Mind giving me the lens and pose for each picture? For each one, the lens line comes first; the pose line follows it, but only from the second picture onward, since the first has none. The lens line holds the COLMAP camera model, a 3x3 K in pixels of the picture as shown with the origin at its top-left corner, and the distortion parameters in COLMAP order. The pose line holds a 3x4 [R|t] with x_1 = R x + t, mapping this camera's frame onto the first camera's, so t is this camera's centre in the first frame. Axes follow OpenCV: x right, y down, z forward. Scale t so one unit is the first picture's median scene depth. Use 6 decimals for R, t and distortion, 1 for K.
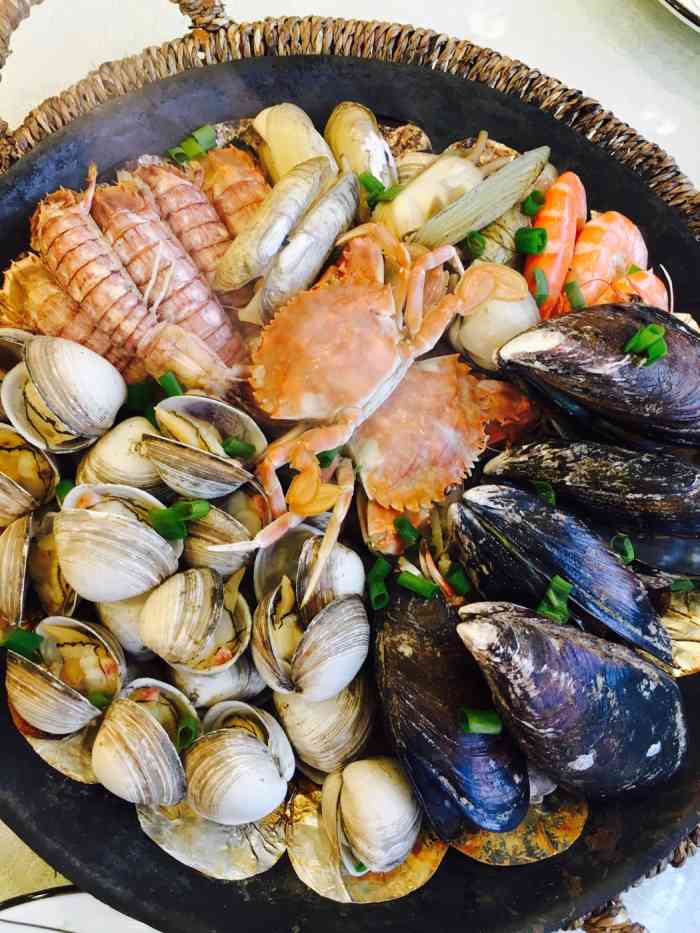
lens RADIAL K [[766.1, 0, 346.4], [0, 766.1, 467.8], [0, 0, 1]] dist [0.031070, -0.030878]
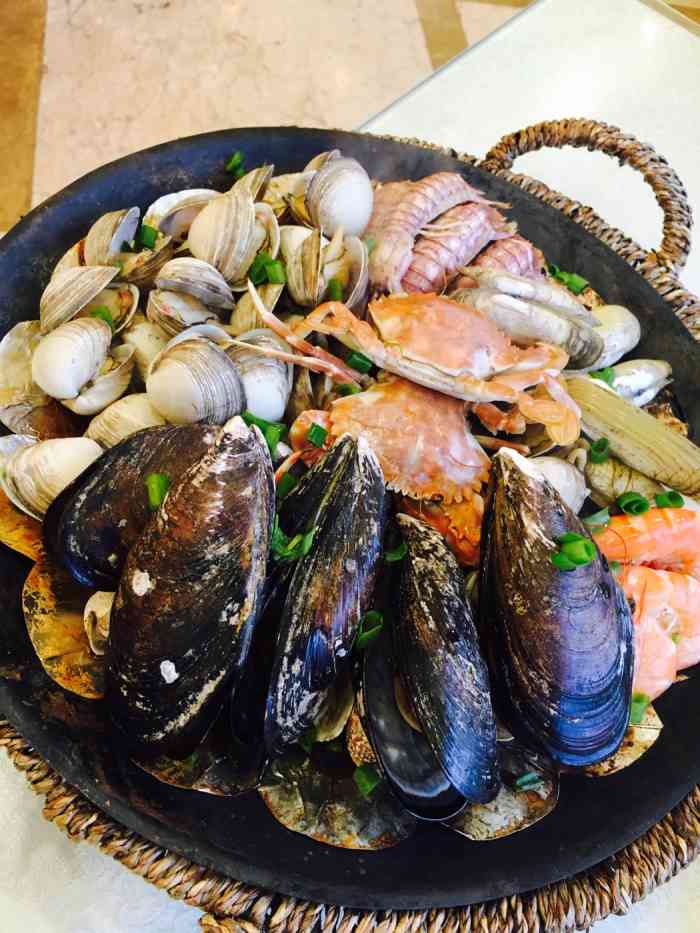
lens RADIAL K [[766.1, 0, 352.2], [0, 766.1, 461.2], [0, 0, 1]] dist [0.031070, -0.030878]
pose [[0.331940, 0.797058, -0.504495, 0.694156], [-0.940231, 0.322677, -0.108838, 0.168794], [0.076038, 0.510469, 0.856528, 0.094879]]
